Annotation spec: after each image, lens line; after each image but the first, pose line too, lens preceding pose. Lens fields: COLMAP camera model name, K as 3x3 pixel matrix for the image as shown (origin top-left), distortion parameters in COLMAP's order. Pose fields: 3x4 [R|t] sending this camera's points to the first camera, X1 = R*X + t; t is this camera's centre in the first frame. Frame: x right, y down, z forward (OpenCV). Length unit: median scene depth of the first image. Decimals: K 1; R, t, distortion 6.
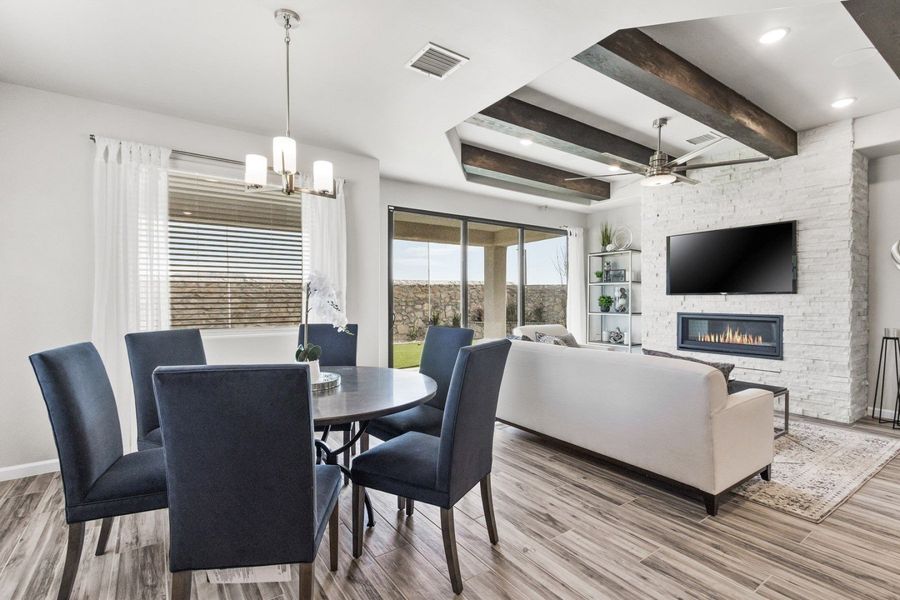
lens RADIAL K [[422.3, 0, 441.6], [0, 422.3, 298.9], [0, 0, 1]] dist [-0.002733, 0.000428]
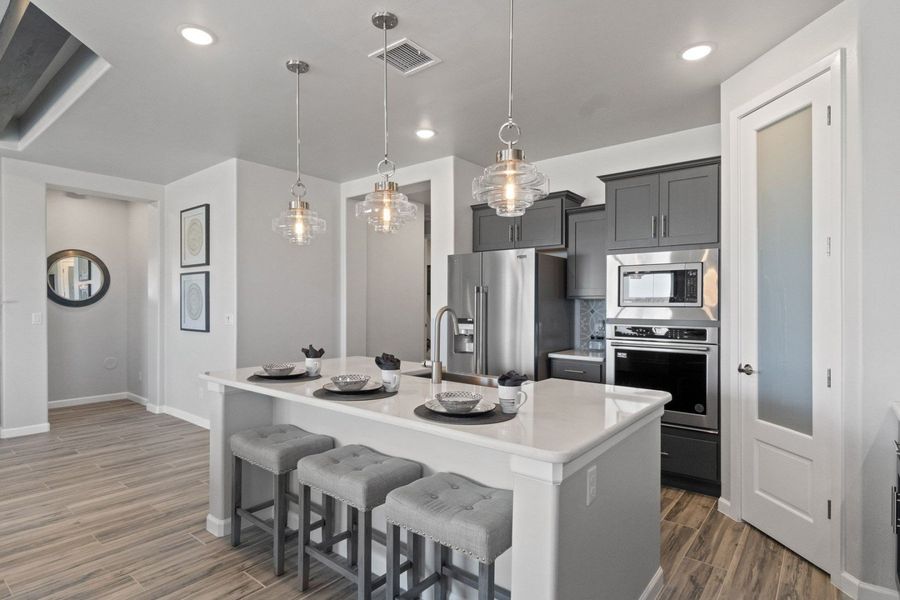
lens RADIAL K [[467.1, 0, 447.3], [0, 467.1, 306.0], [0, 0, 1]] dist [-0.006455, 0.002290]
pose [[-0.282389, -0.001279, 0.959299, -0.153205], [-0.003920, 0.999992, 0.000179, -0.012191], [-0.959292, -0.003709, -0.282392, 0.185073]]
